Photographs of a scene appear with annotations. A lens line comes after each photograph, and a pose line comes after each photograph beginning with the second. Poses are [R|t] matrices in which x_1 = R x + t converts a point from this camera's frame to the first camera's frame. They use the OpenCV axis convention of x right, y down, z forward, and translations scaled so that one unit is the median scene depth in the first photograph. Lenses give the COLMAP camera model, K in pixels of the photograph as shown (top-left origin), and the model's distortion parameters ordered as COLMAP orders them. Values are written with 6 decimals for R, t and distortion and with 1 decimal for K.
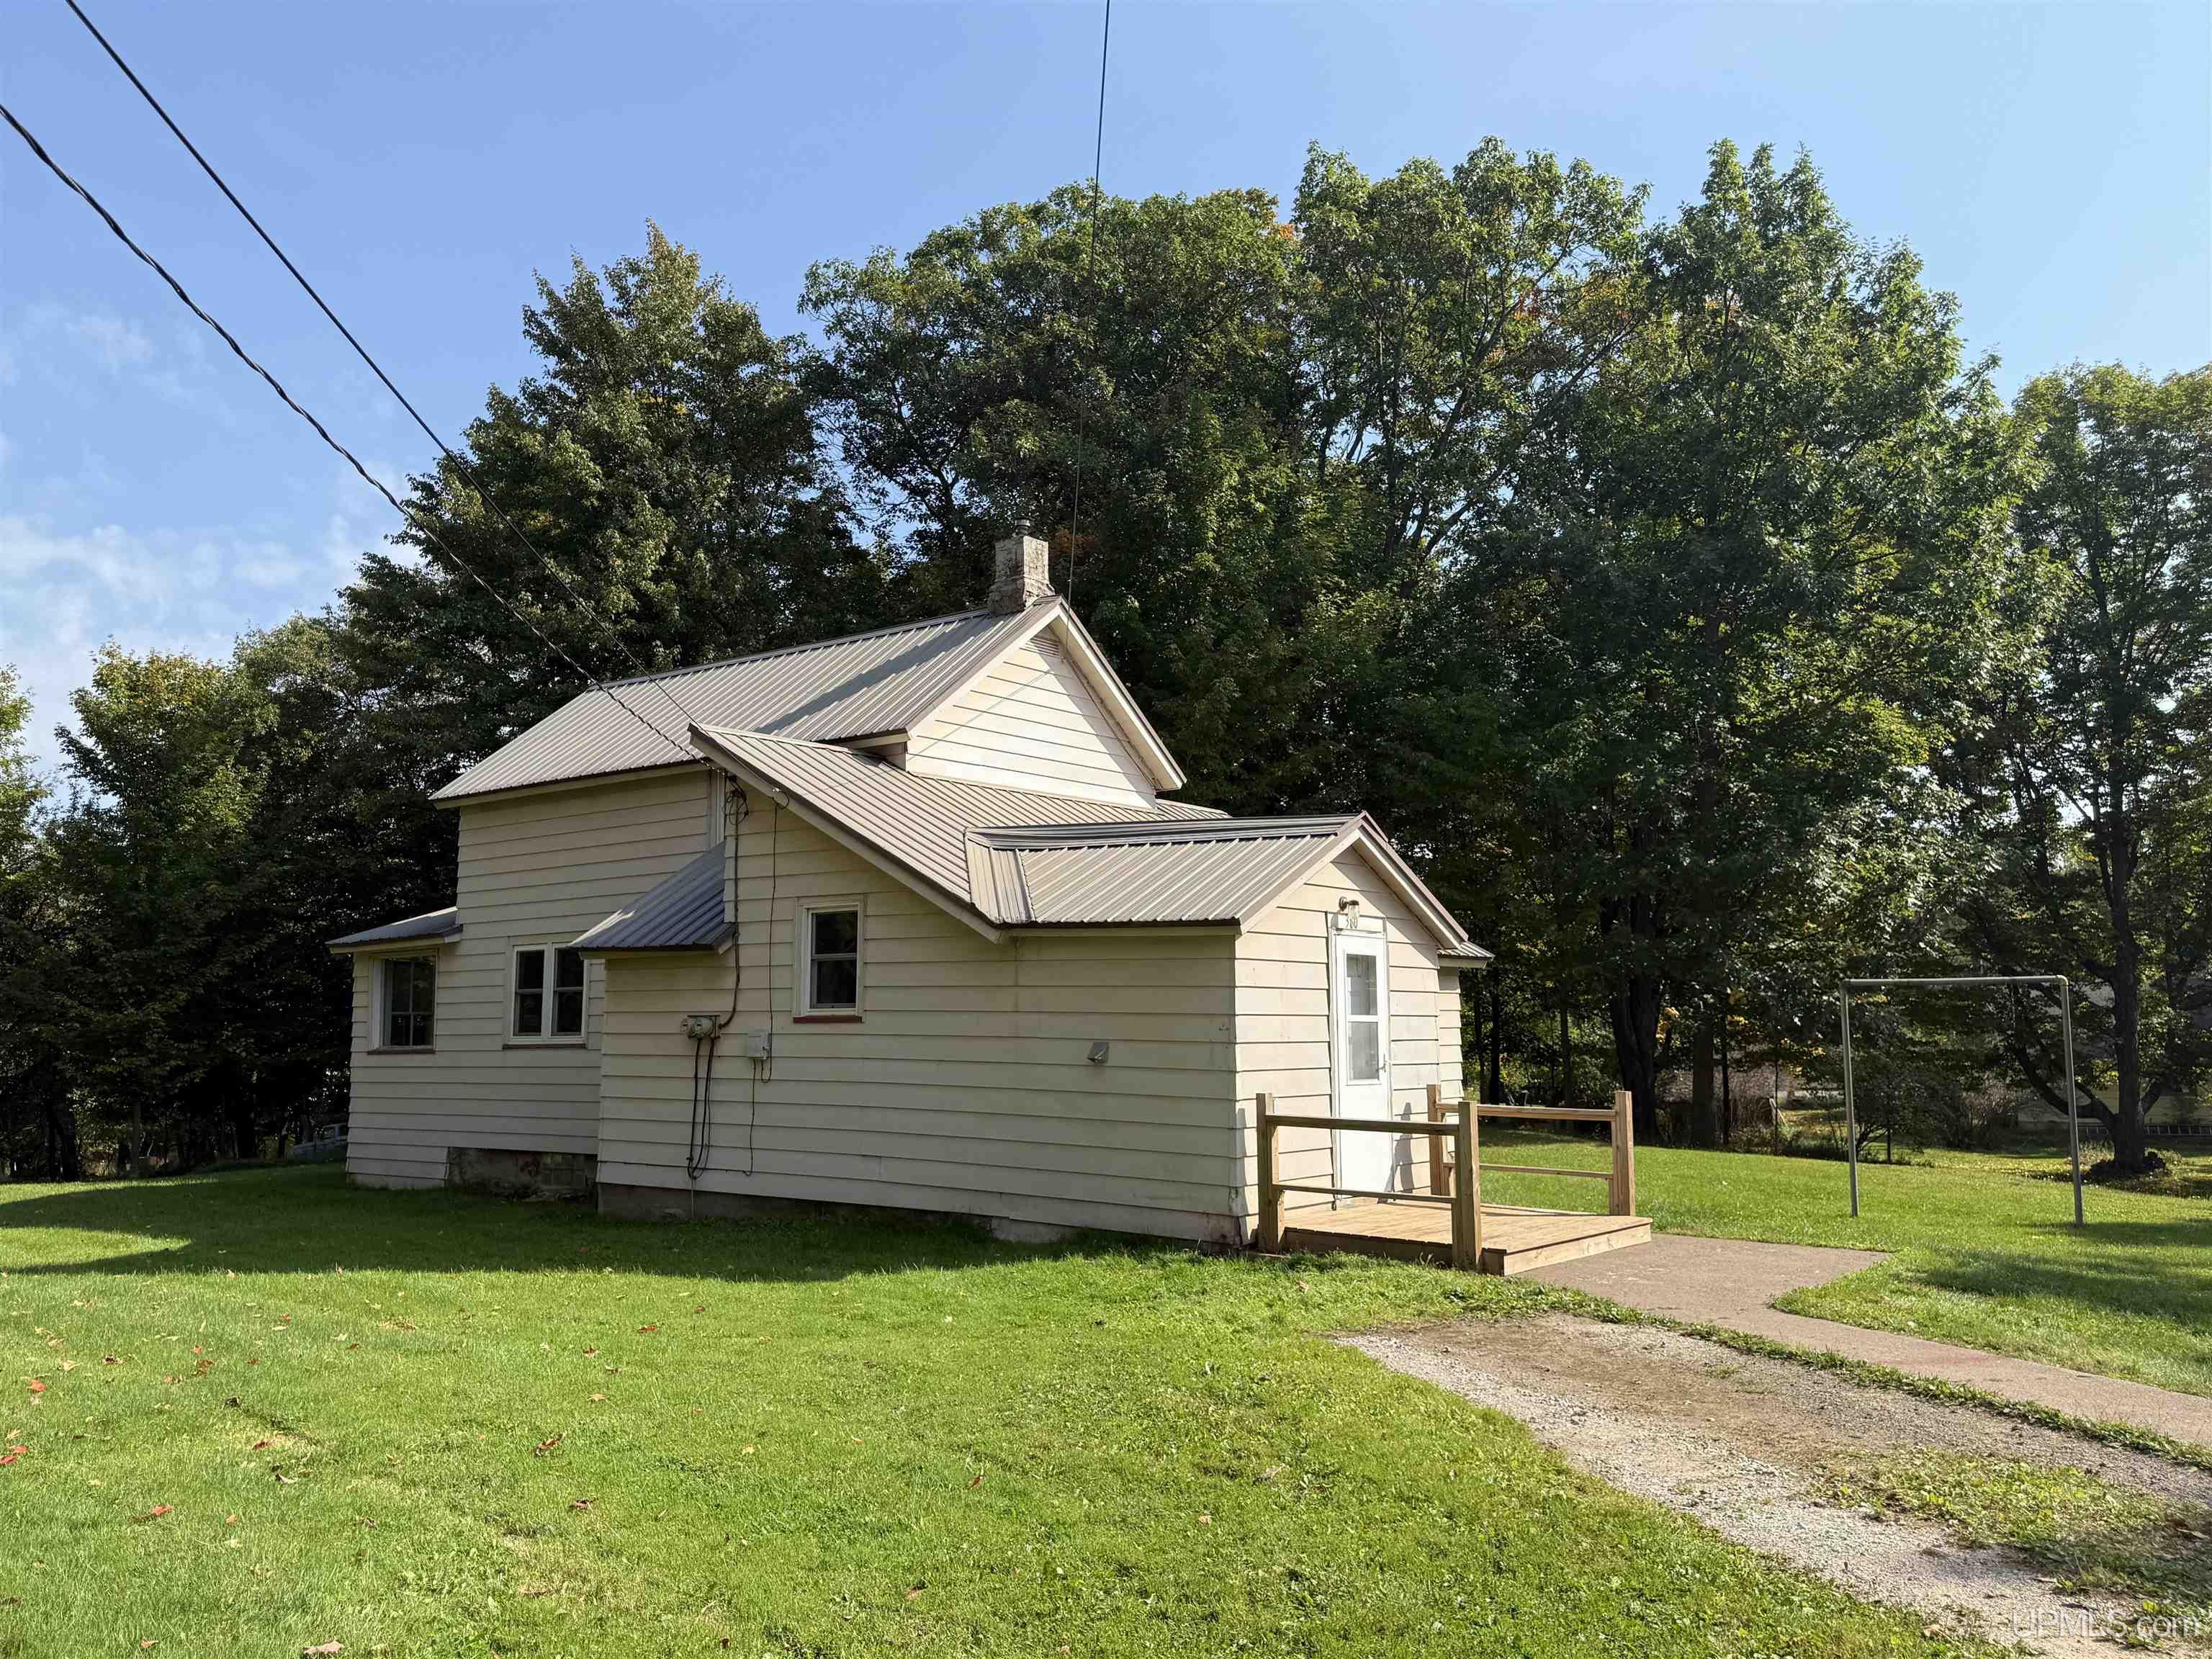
lens RADIAL K [[1690.8, 0, 1106.8], [0, 1690.8, 831.4], [0, 0, 1]] dist [-0.001785, -0.000518]
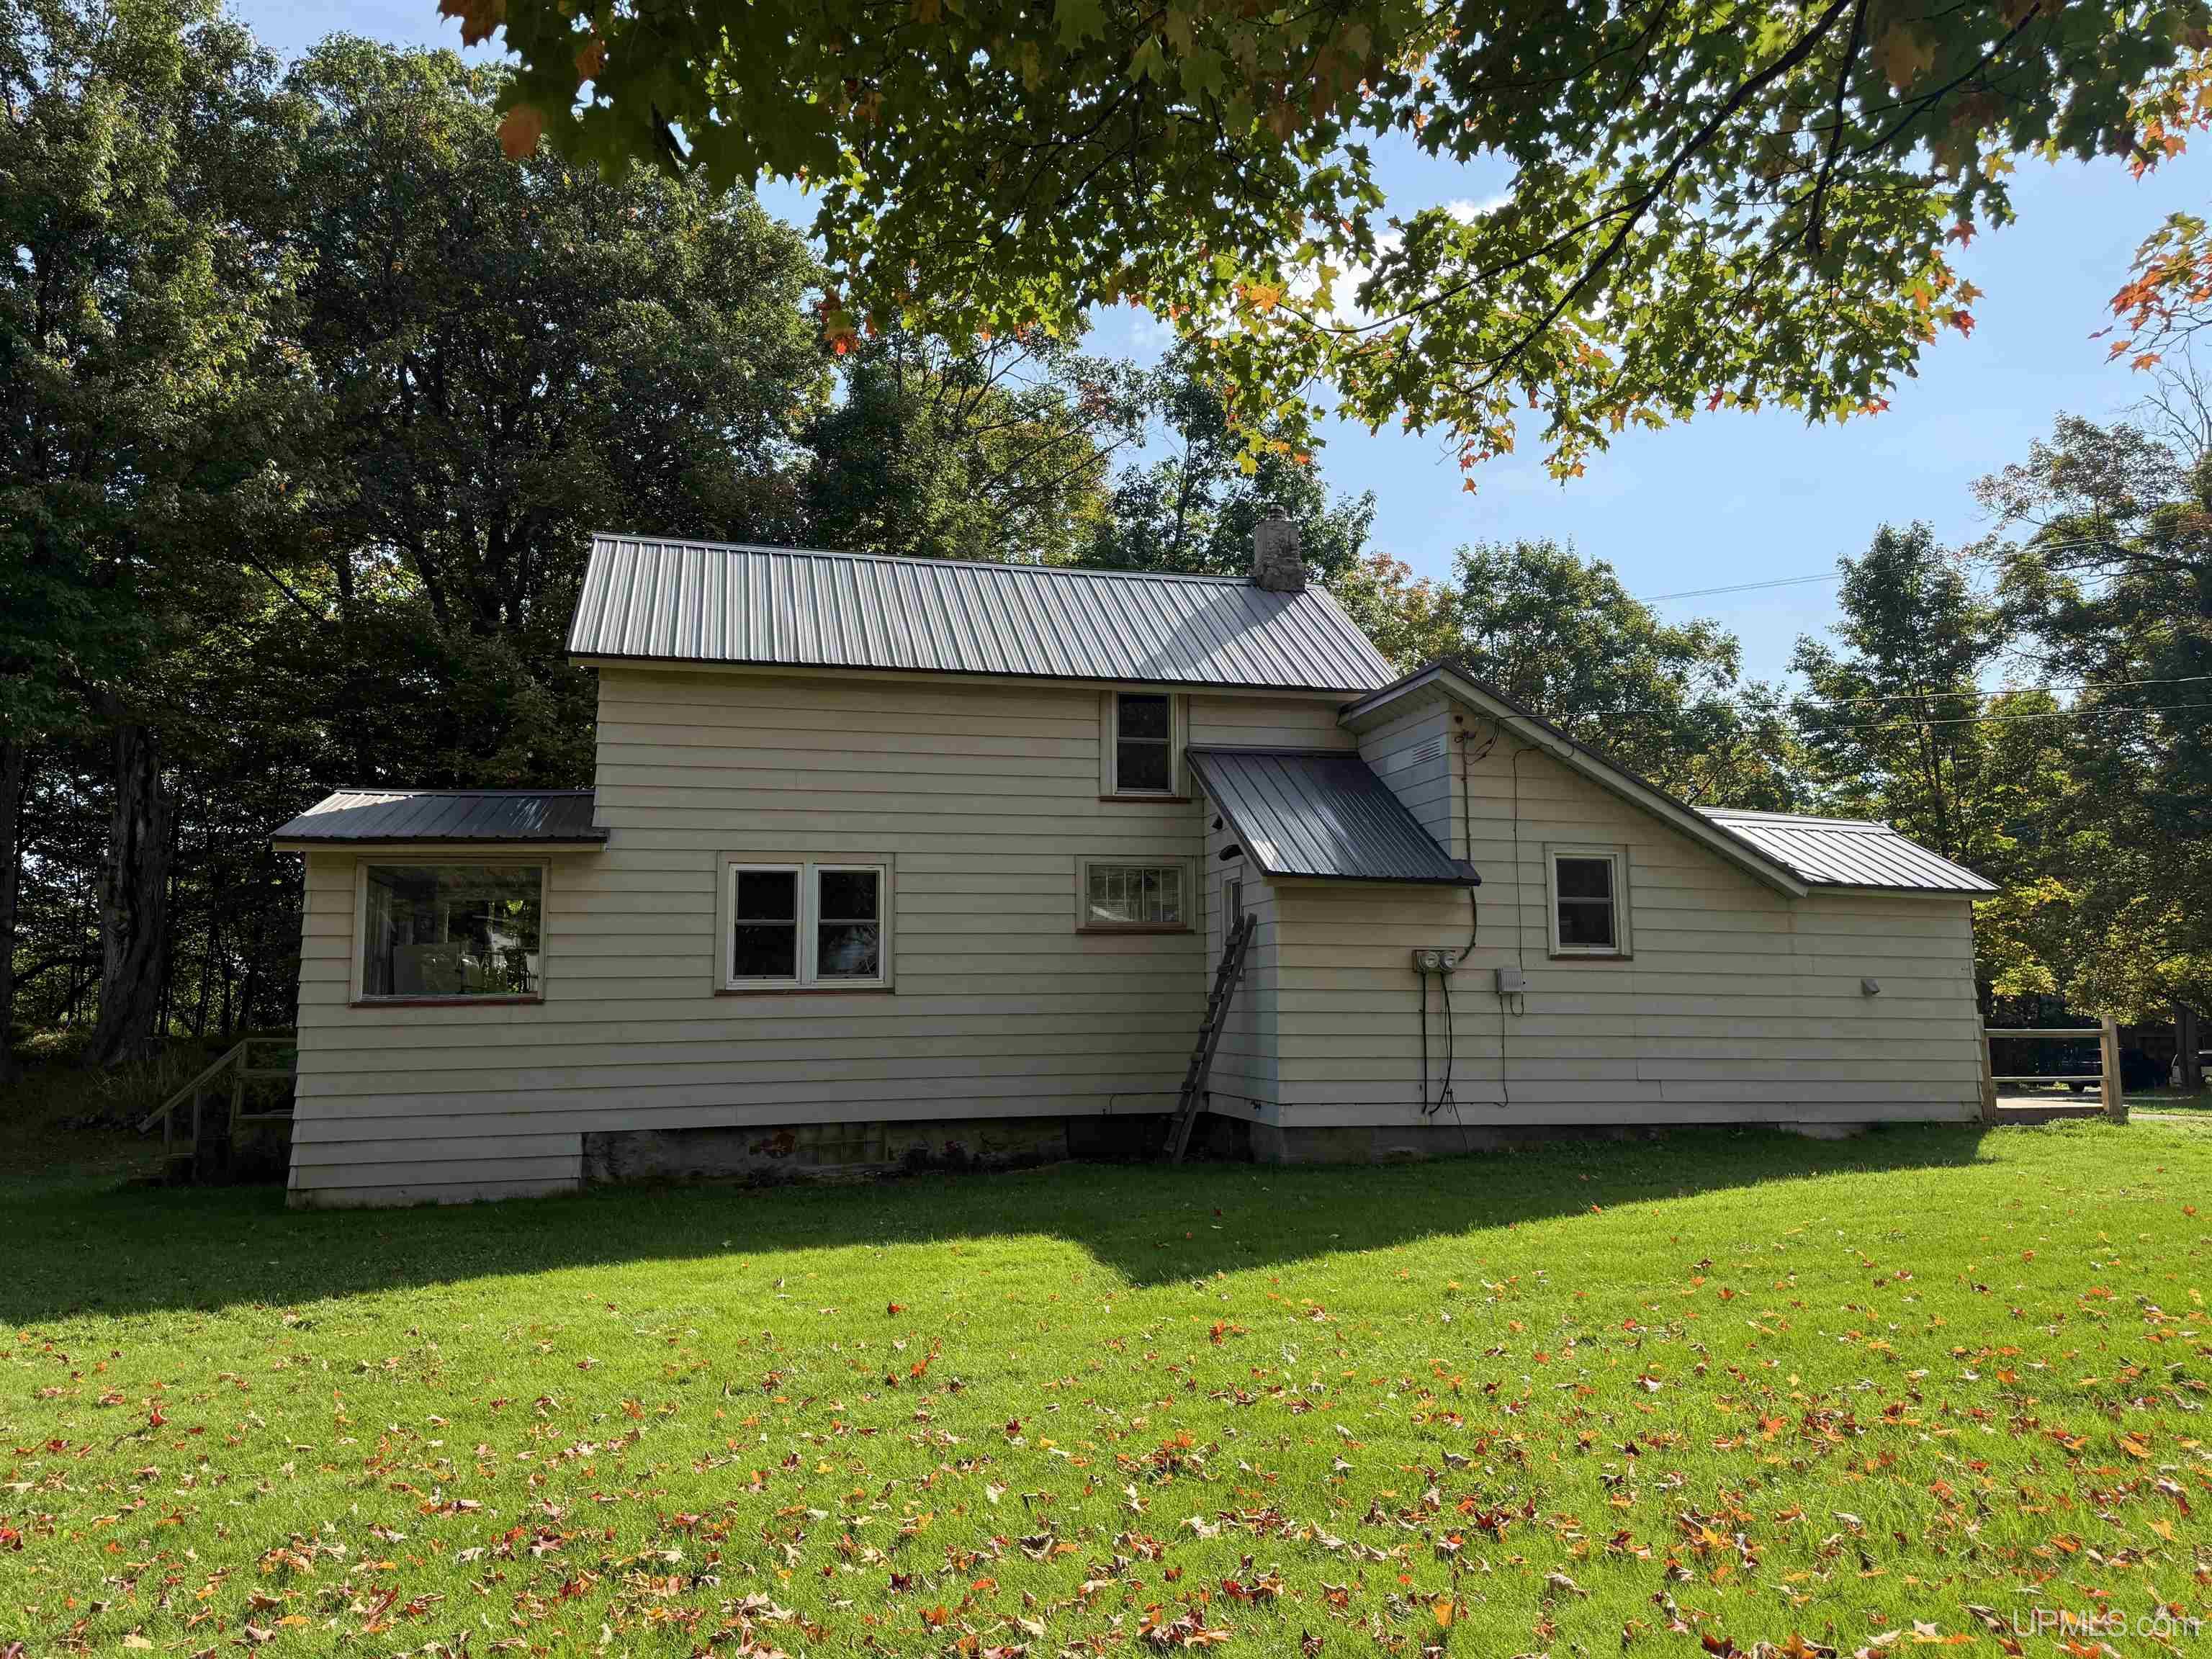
lens RADIAL K [[1569.0, 0, 1106.1], [0, 1569.0, 826.8], [0, 0, 1]] dist [0.041433, -0.001458]
pose [[0.634560, 0.106333, 0.765523, -1.086409], [-0.086240, 0.994047, -0.066590, 0.115569], [-0.768047, -0.023764, 0.639953, 0.559566]]
